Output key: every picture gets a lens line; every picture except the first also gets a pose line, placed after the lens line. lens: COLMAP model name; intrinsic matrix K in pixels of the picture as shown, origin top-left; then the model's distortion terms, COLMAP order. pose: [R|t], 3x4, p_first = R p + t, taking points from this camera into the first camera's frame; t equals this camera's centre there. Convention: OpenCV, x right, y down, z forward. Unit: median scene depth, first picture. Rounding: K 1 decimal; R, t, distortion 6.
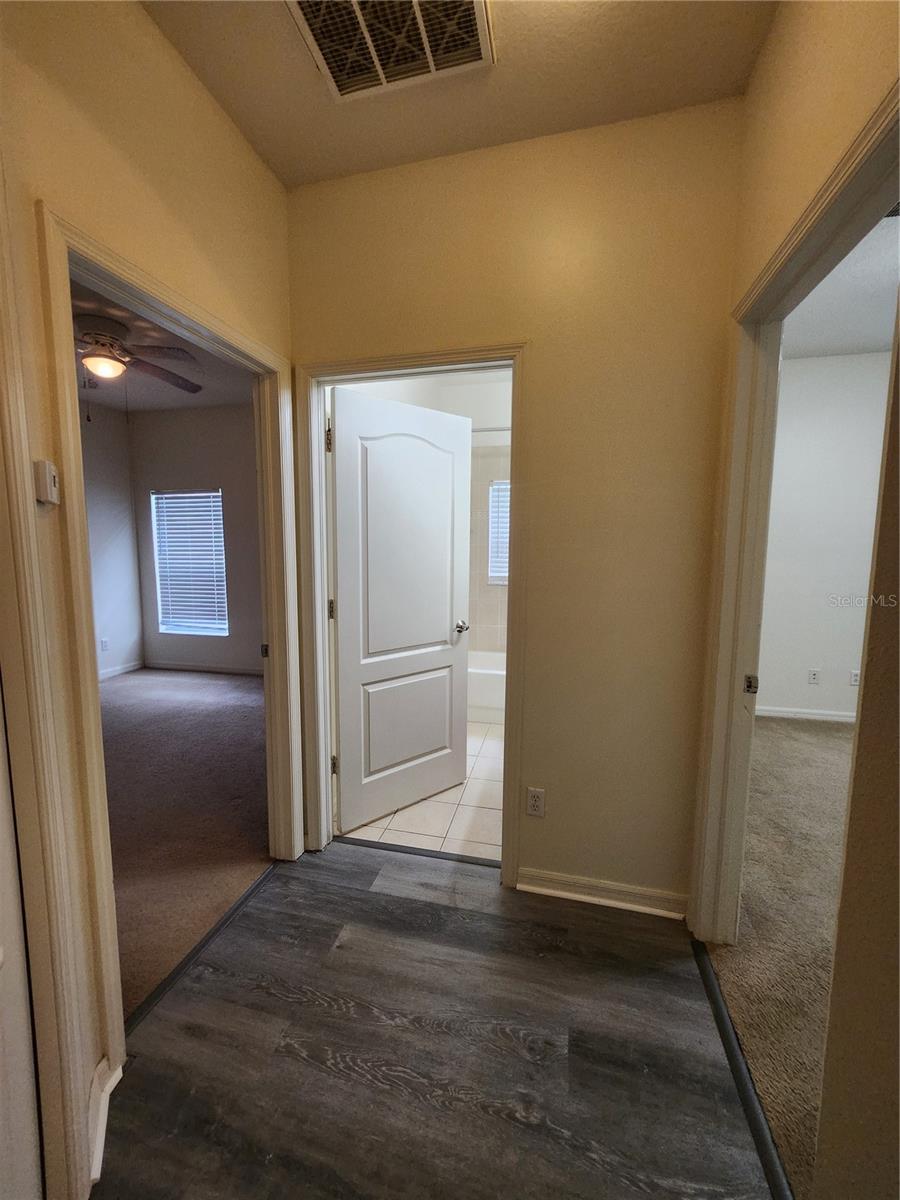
lens RADIAL K [[471.8, 0, 444.7], [0, 471.8, 592.5], [0, 0, 1]] dist [-0.001504, 0.002422]
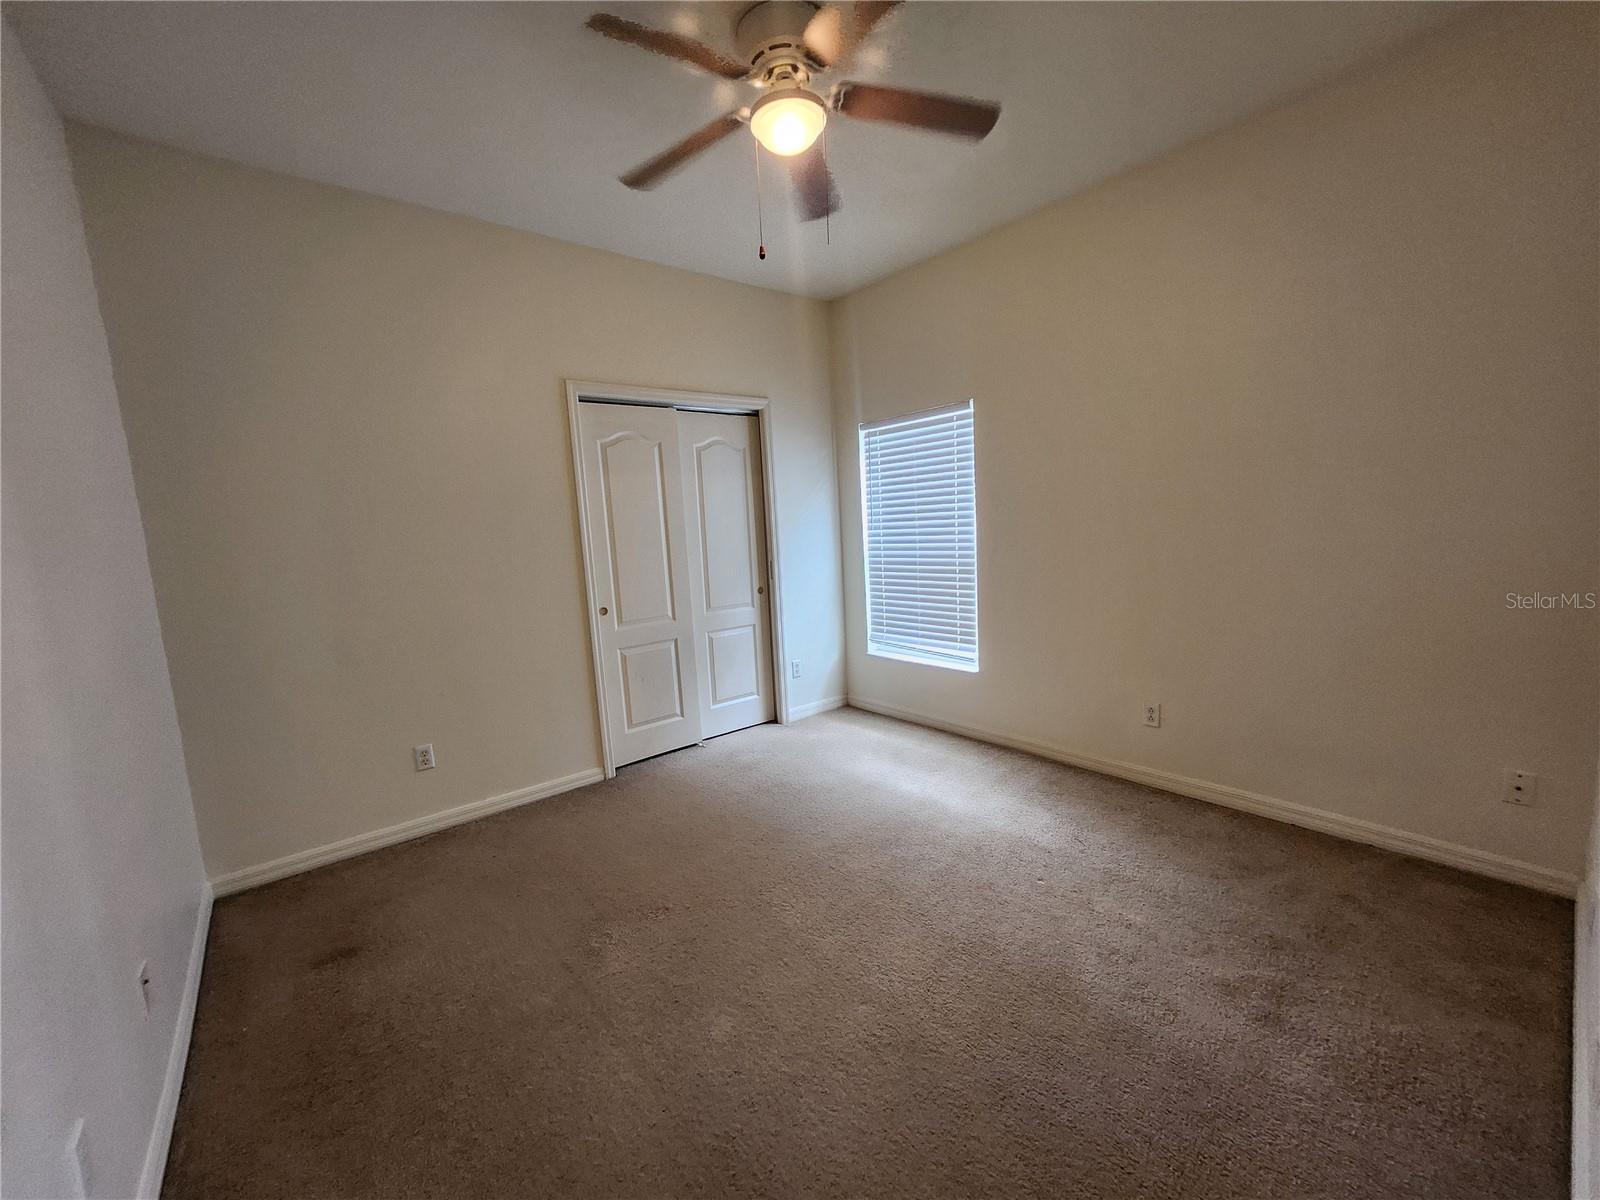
lens RADIAL K [[629.1, 0, 804.3], [0, 629.1, 601.3], [0, 0, 1]] dist [-0.001504, 0.002422]
pose [[0.809088, 0.028827, -0.586981, -0.200876], [-0.005573, 0.999128, 0.041387, -0.020578], [0.587662, -0.030214, 0.808542, 0.300924]]
